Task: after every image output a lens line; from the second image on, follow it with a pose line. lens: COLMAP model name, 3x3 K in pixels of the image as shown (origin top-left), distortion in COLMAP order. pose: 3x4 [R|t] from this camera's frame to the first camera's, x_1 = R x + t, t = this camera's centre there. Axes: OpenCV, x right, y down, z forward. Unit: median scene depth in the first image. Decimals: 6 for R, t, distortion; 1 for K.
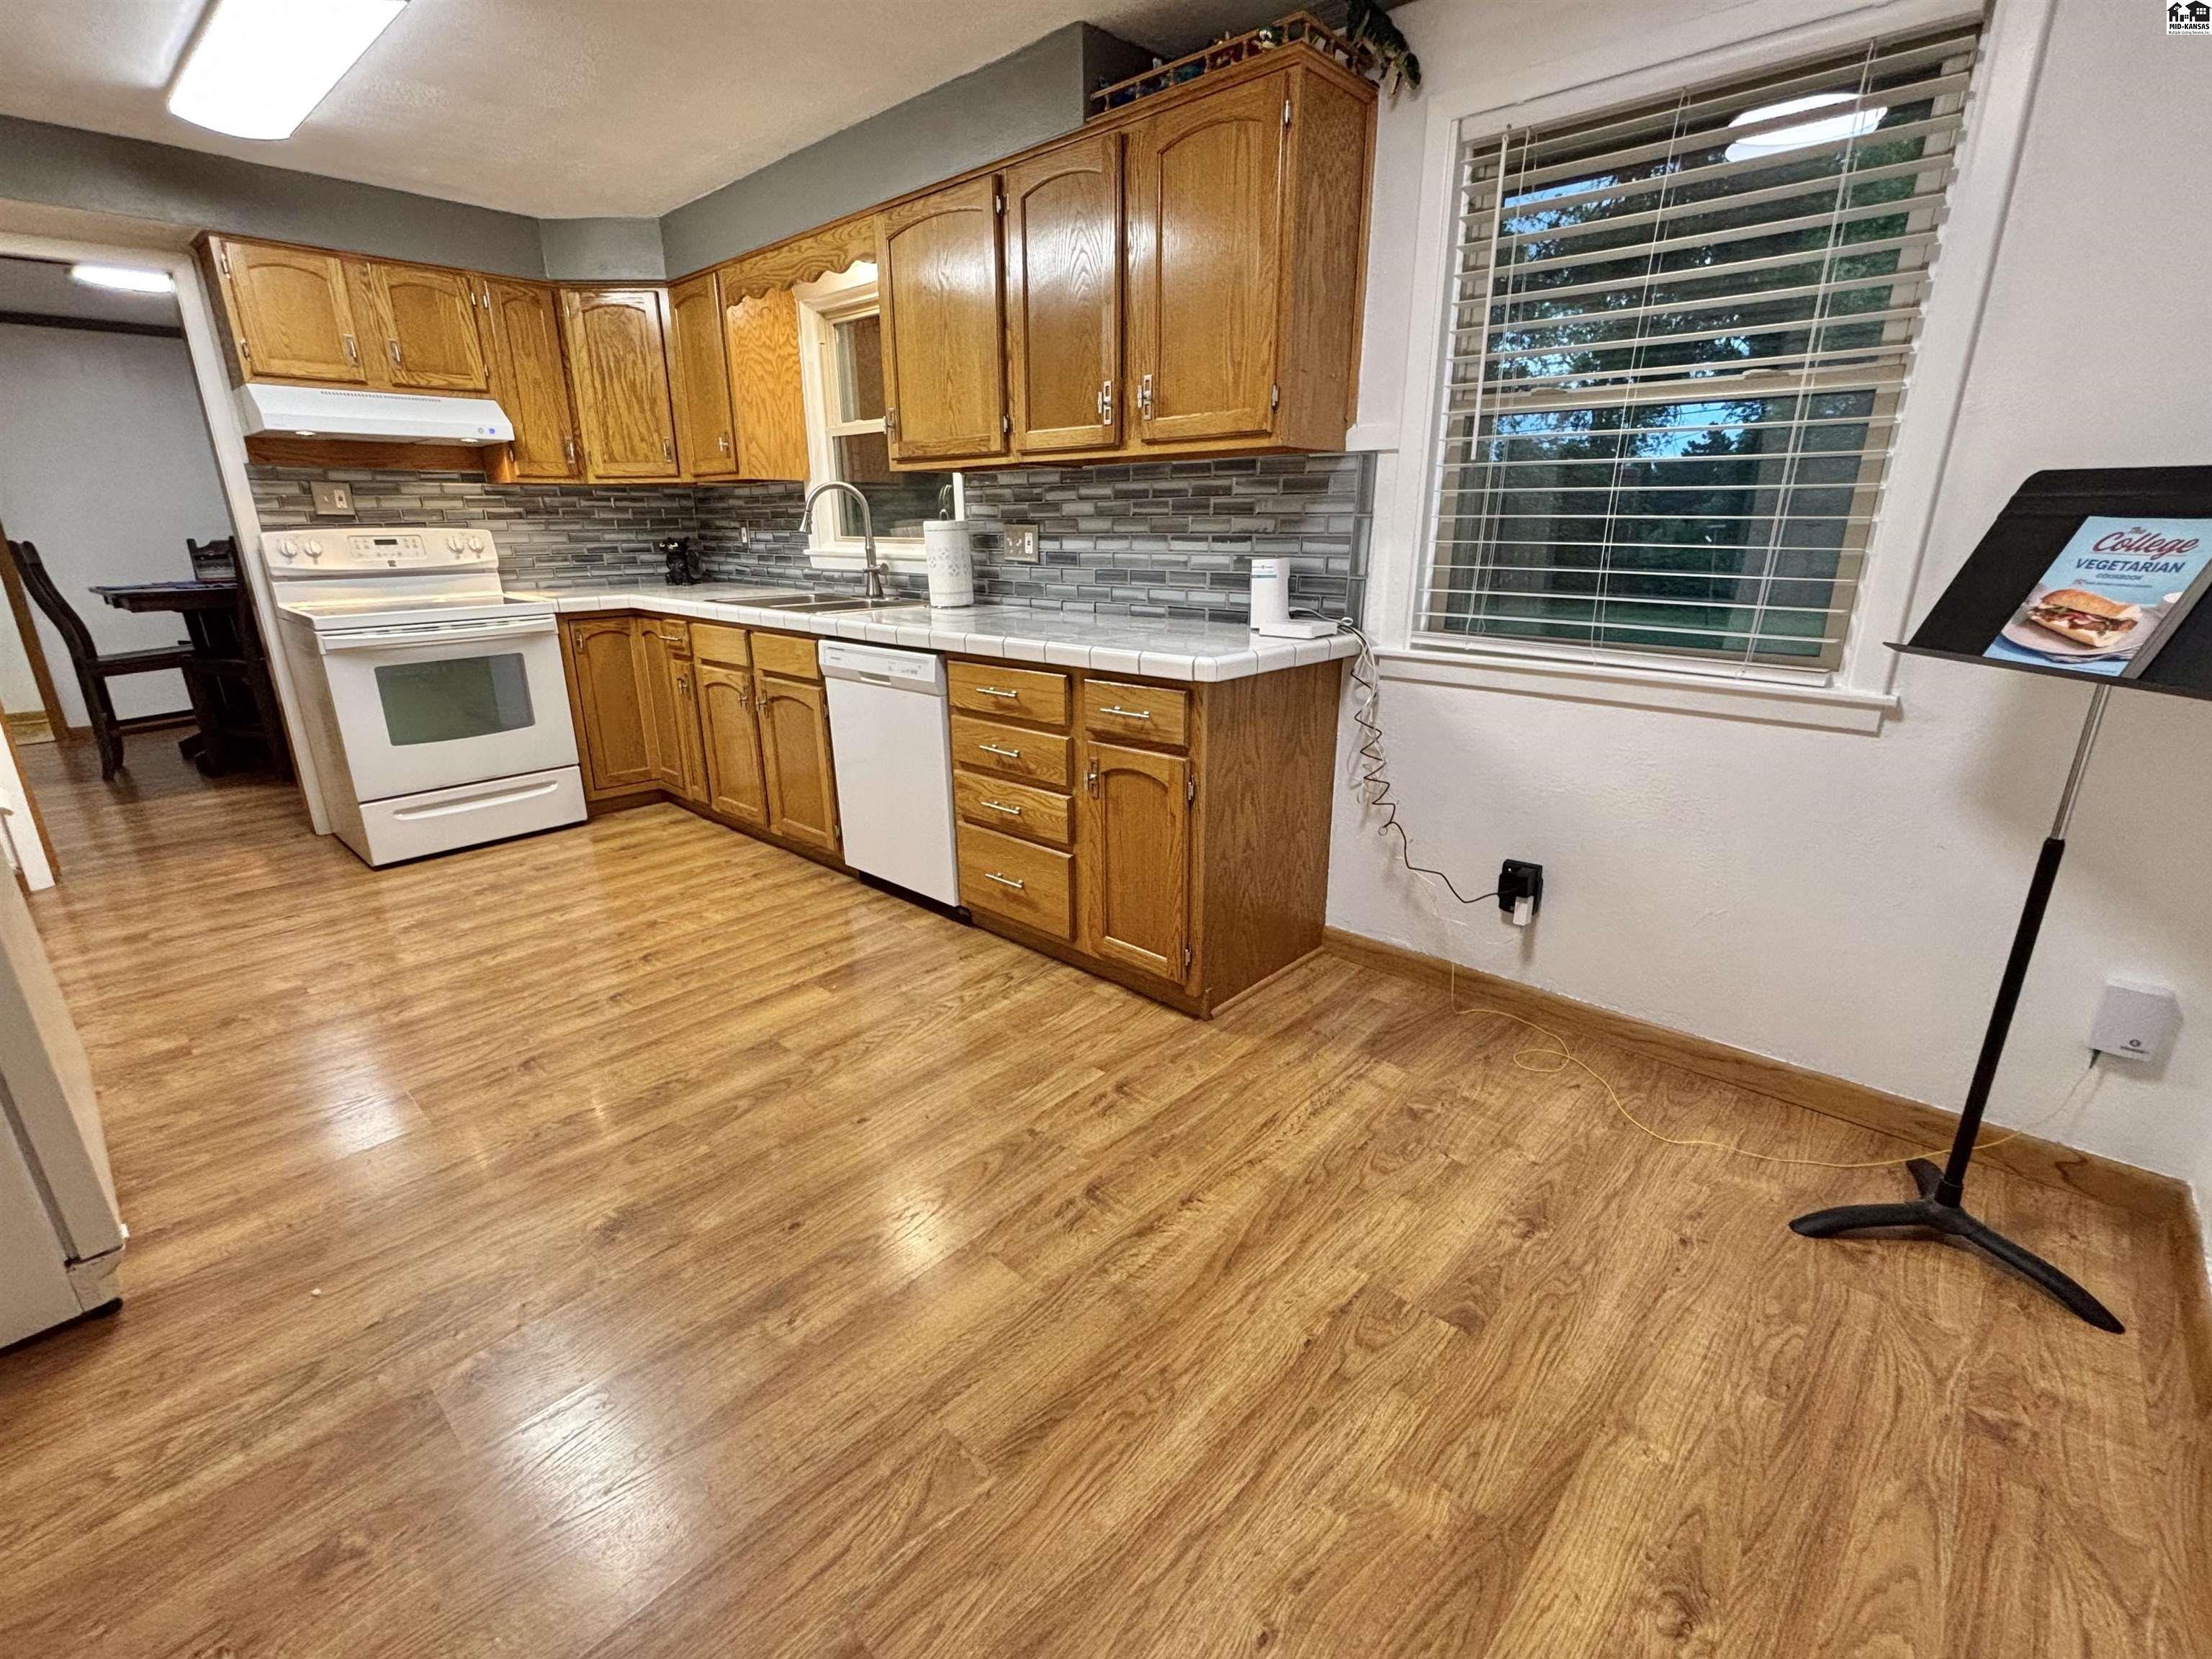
lens RADIAL K [[976.9, 0, 1106.0], [0, 976.9, 829.5], [0, 0, 1]] dist [-0.008624, 0.000203]
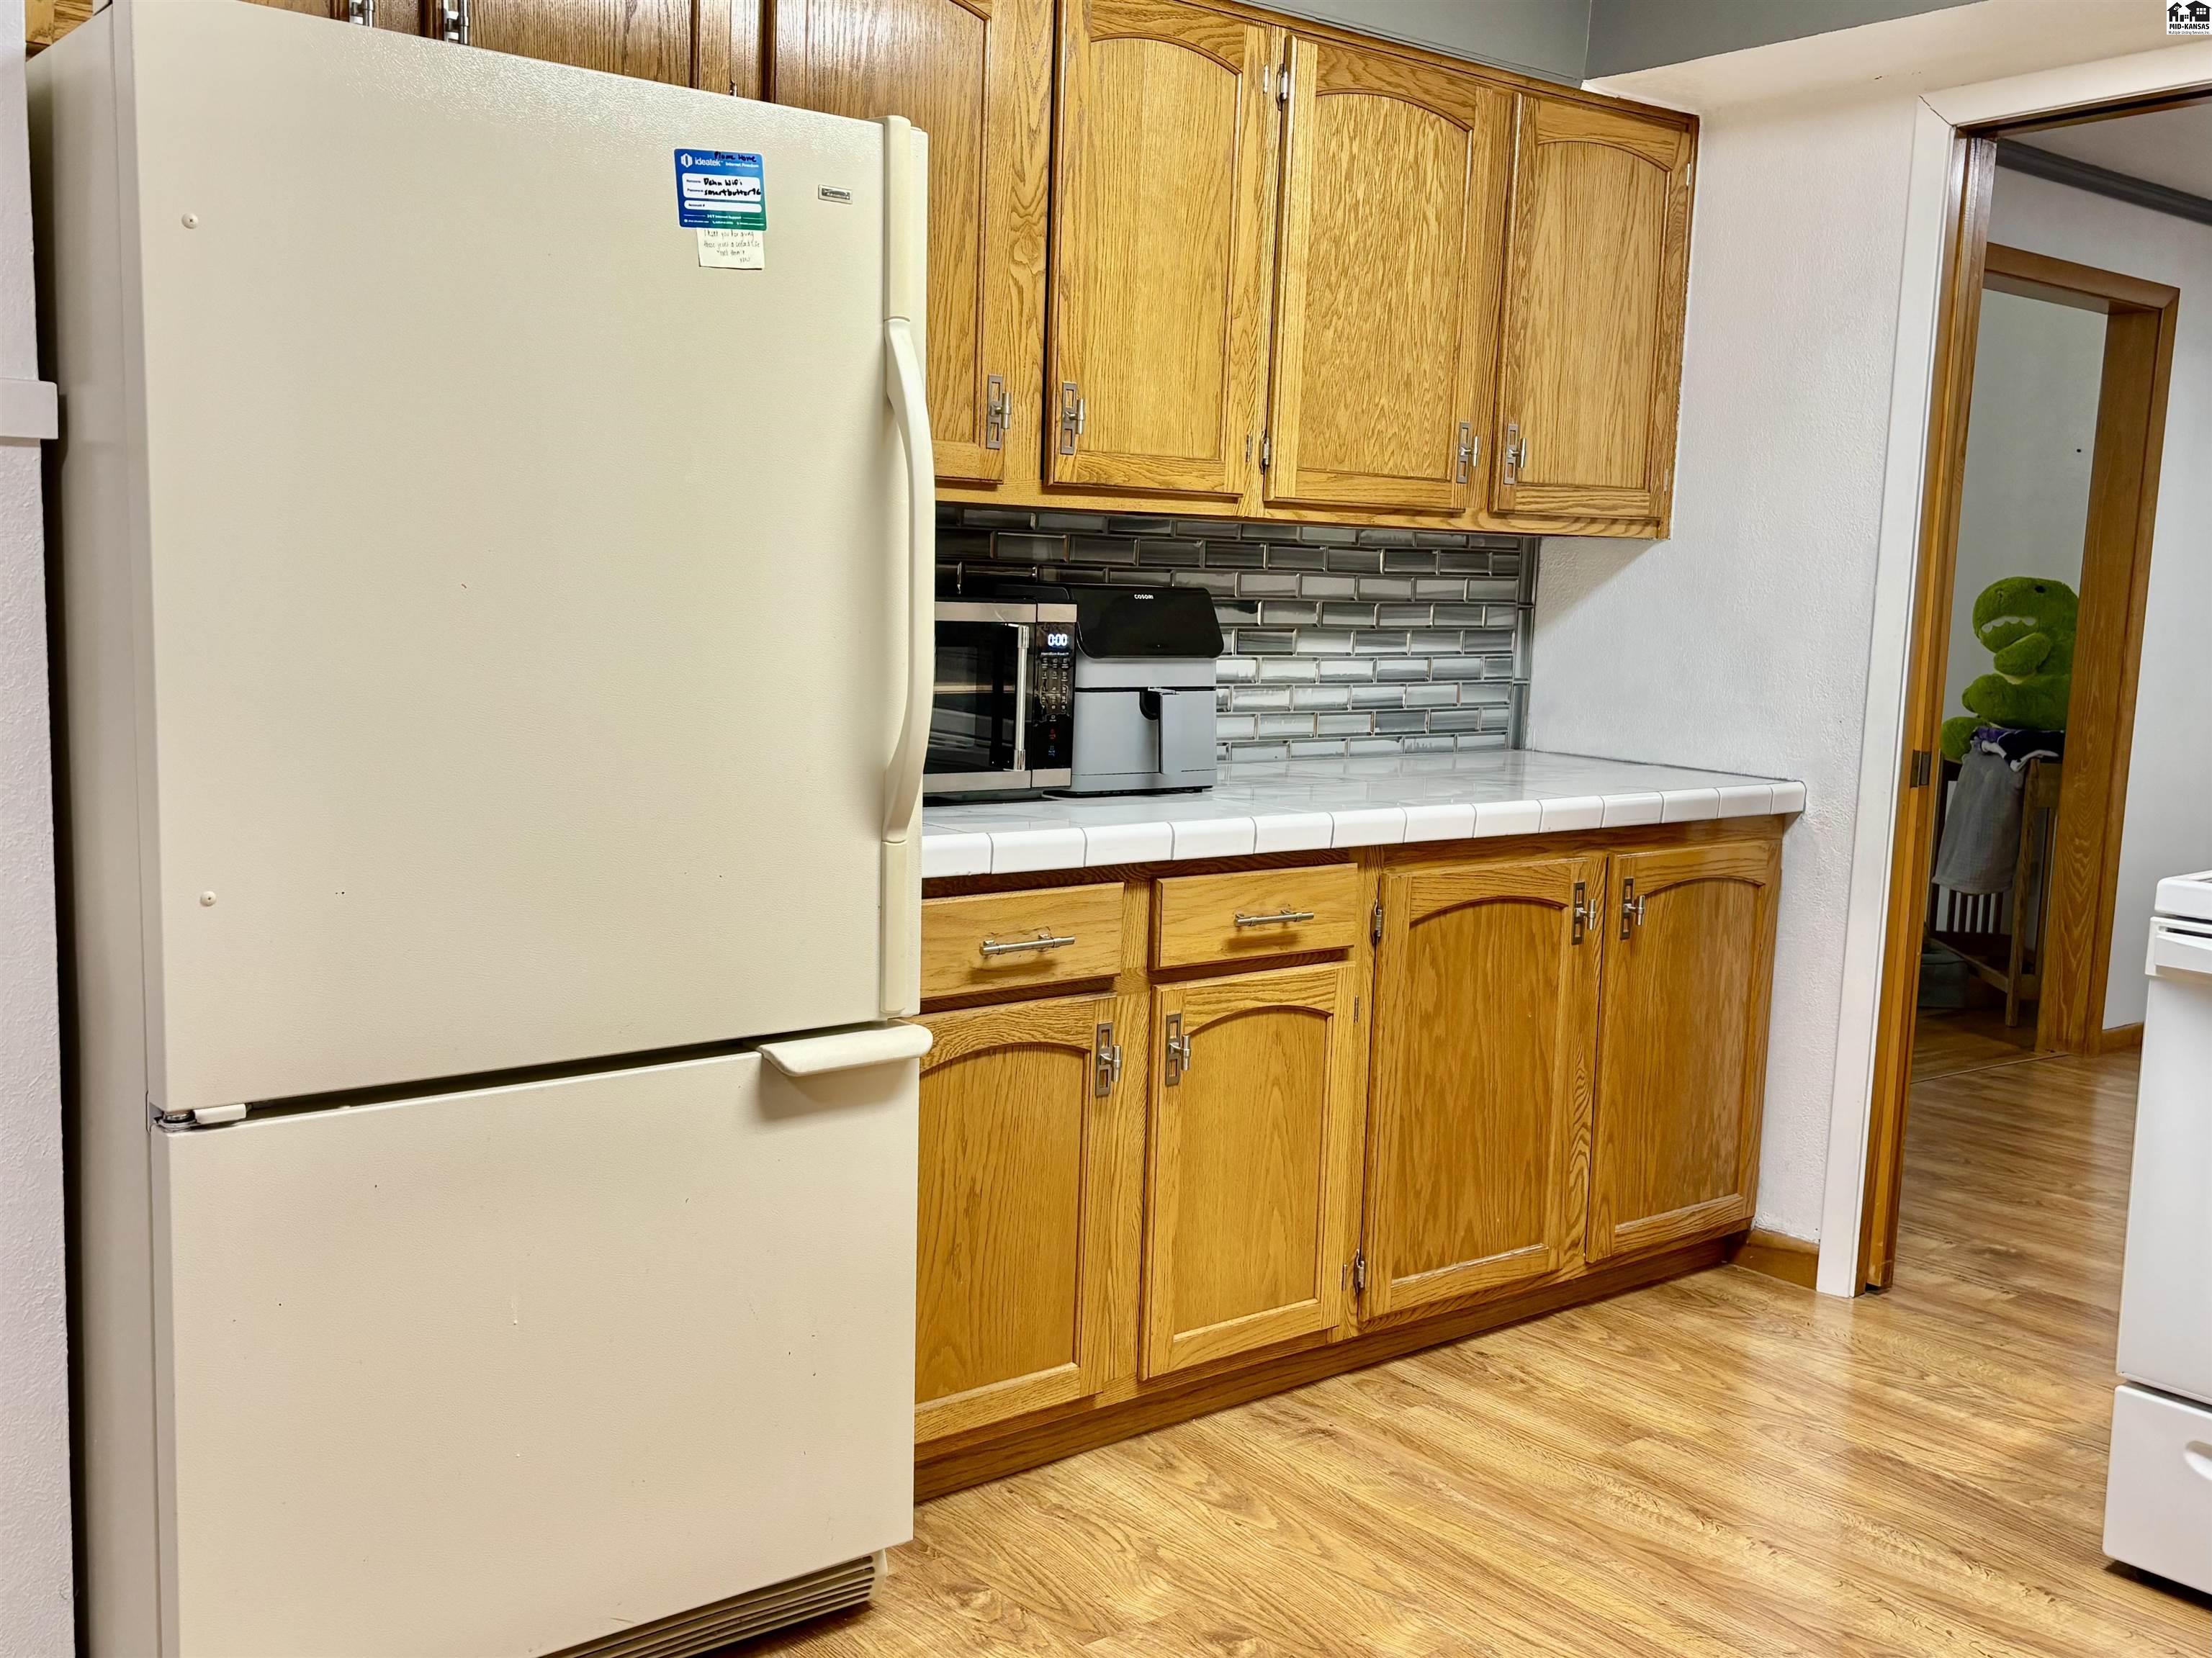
lens RADIAL K [[2130.2, 0, 1104.9], [0, 2130.2, 845.9], [0, 0, 1]] dist [0.086557, -0.237237]
pose [[-0.151268, 0.126060, -0.980422, 0.042999], [-0.328773, 0.928952, 0.170168, -0.209842], [0.932216, 0.348077, -0.099076, 0.621015]]
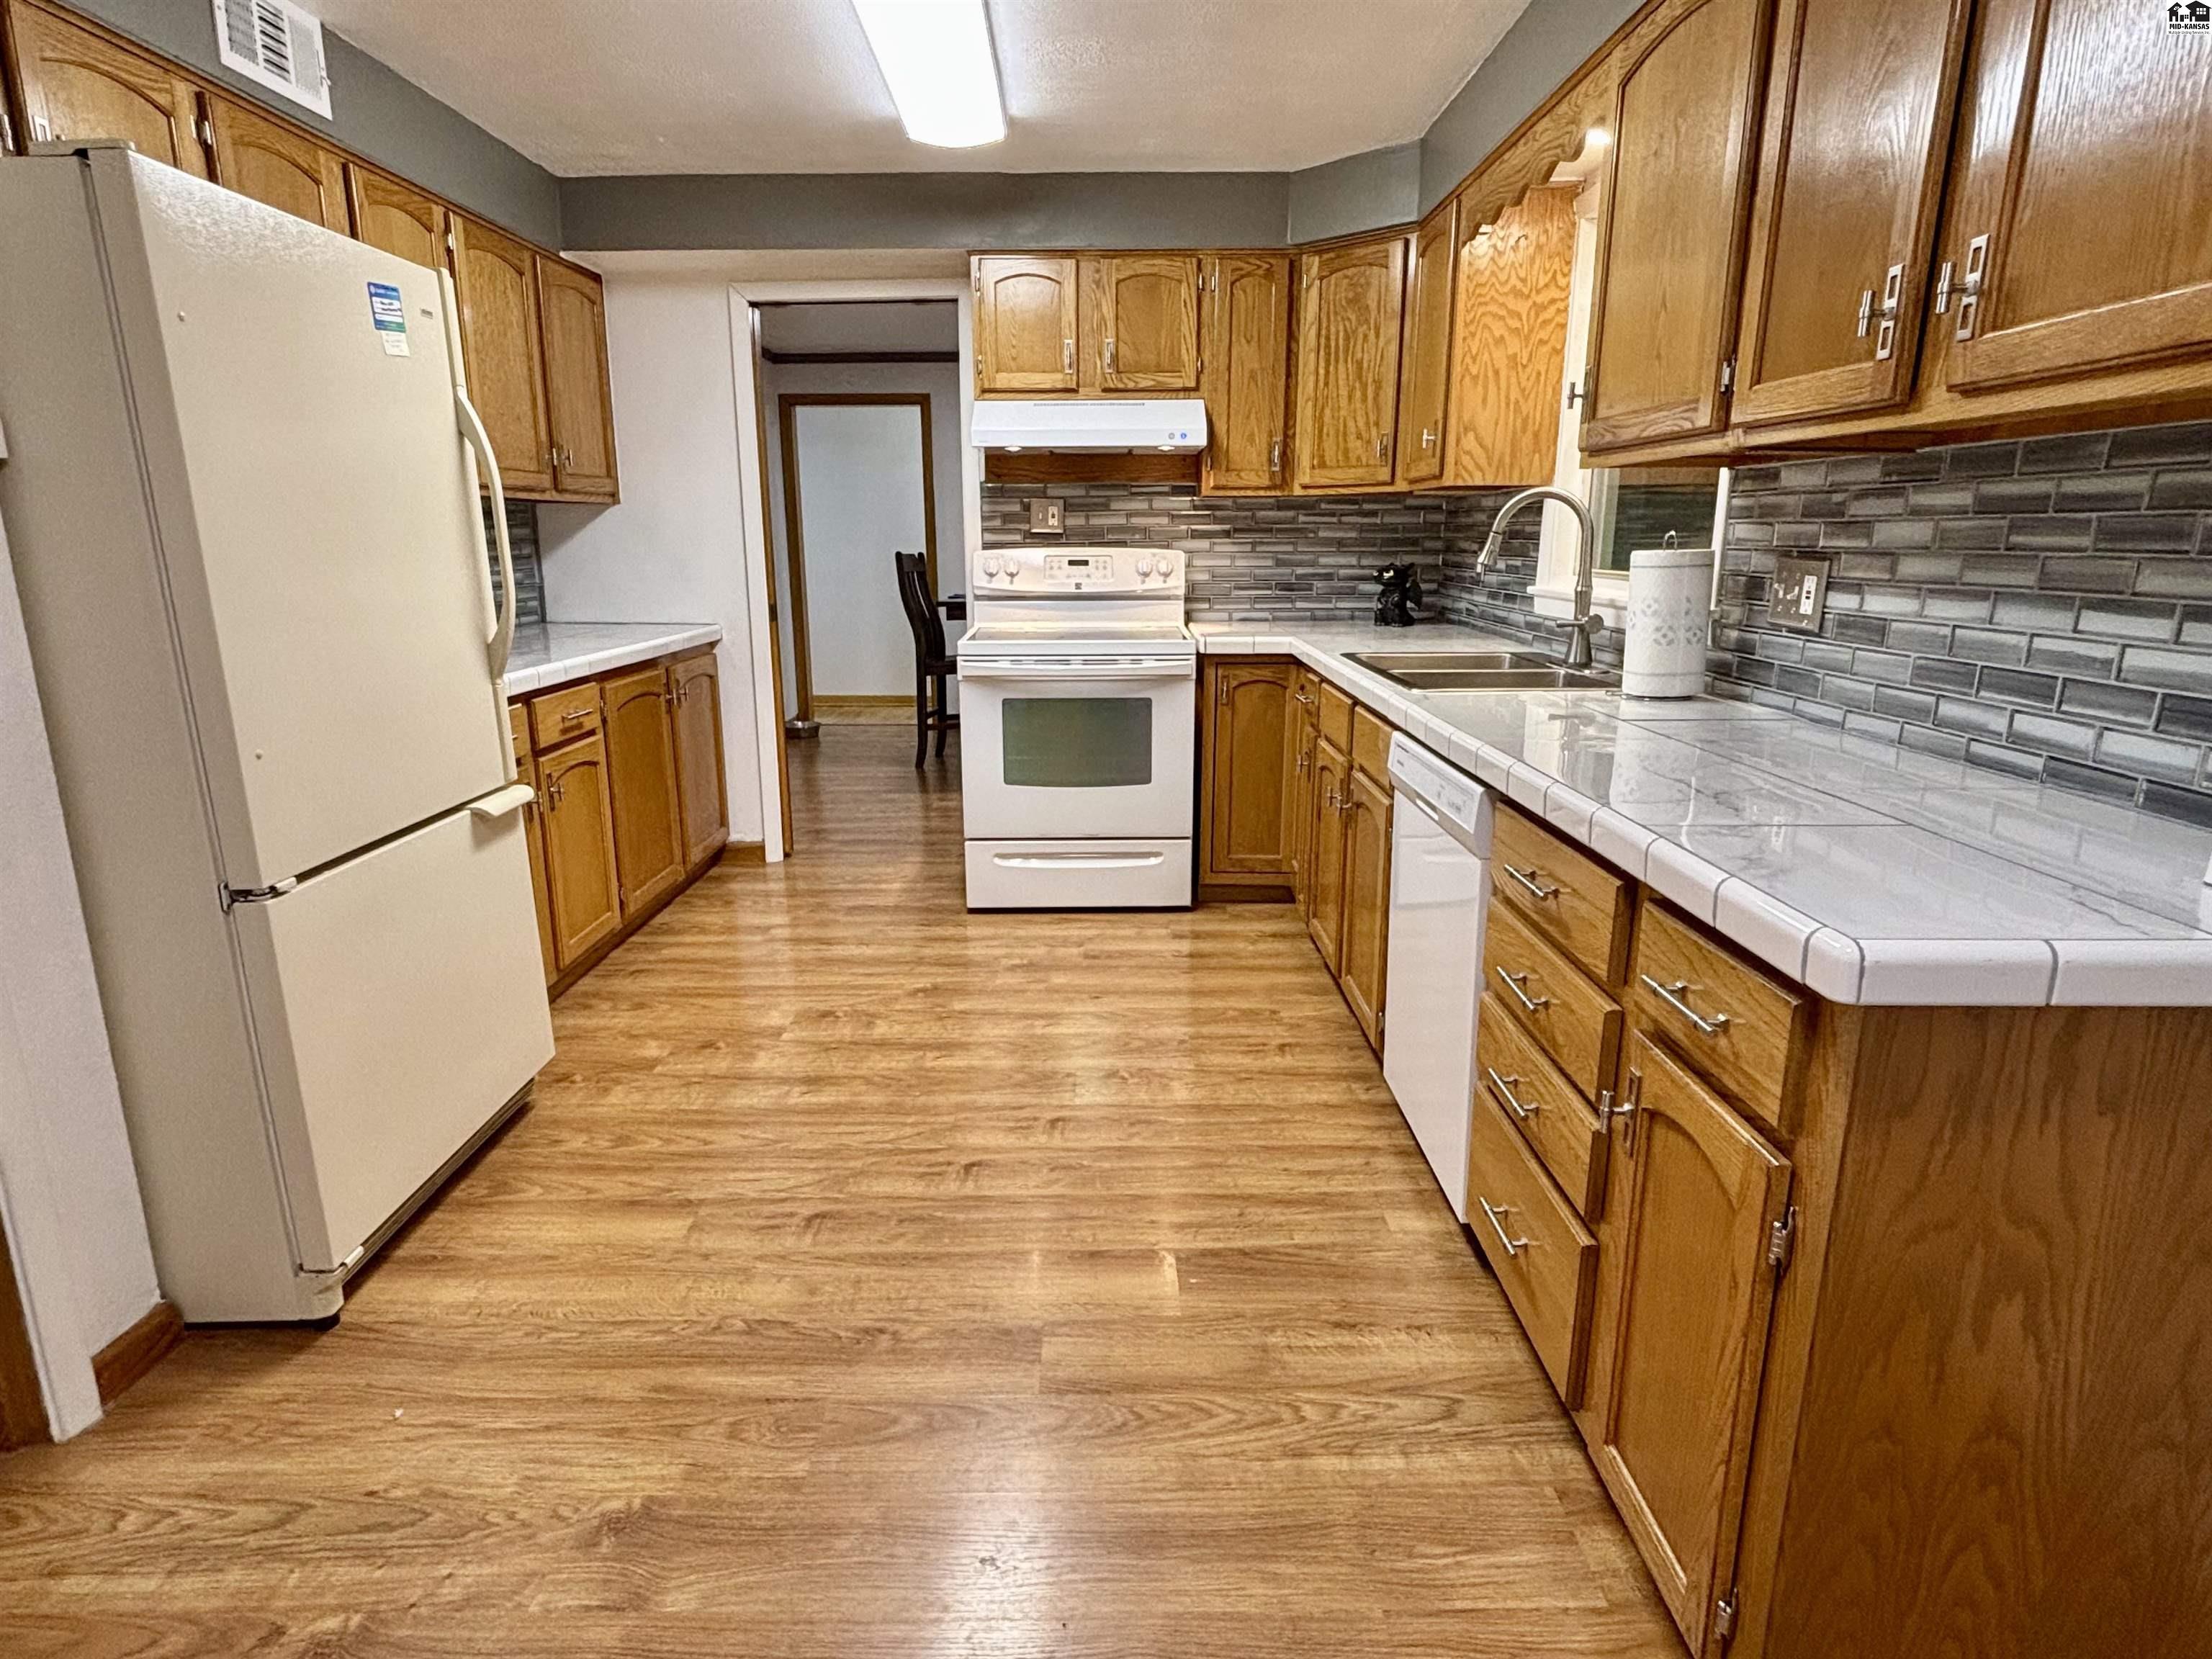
lens RADIAL K [[1211.0, 0, 1106.0], [0, 1211.0, 829.5], [0, 0, 1]] dist [0.050175, -0.073144]
pose [[0.677706, 0.178365, -0.713373, 0.138010], [-0.224951, 0.973914, 0.029805, -0.095105], [0.700080, 0.140275, 0.700151, 0.265236]]
